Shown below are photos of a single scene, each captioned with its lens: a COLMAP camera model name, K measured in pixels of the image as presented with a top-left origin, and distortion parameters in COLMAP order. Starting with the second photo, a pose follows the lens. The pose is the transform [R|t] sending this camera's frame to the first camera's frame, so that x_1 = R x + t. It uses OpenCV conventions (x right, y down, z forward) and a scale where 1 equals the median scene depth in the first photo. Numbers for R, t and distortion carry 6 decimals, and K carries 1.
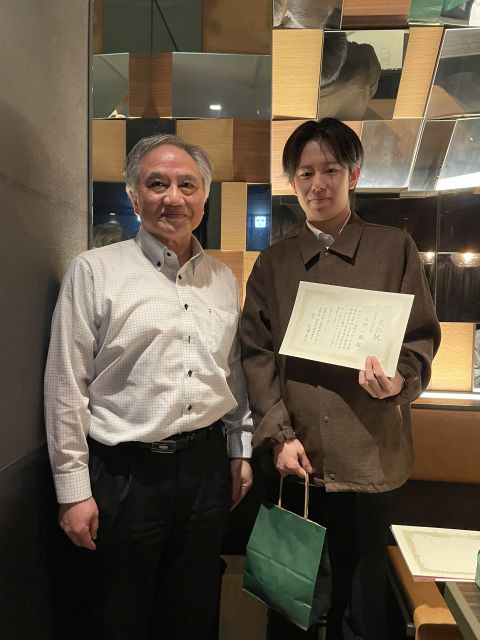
lens RADIAL K [[513.3, 0, 240.0], [0, 513.3, 320.0], [0, 0, 1]] dist [-0.129431, -0.002773]
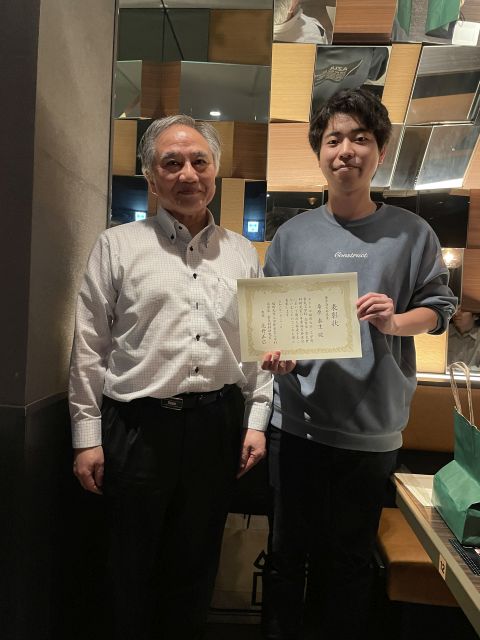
lens RADIAL K [[492.9, 0, 240.0], [0, 492.9, 320.0], [0, 0, 1]] dist [-0.001815, -0.206090]
pose [[0.998923, 0.042057, -0.019612, 0.037070], [-0.040564, 0.996640, 0.071152, -0.034185], [0.022538, -0.070280, 0.997273, -0.114983]]
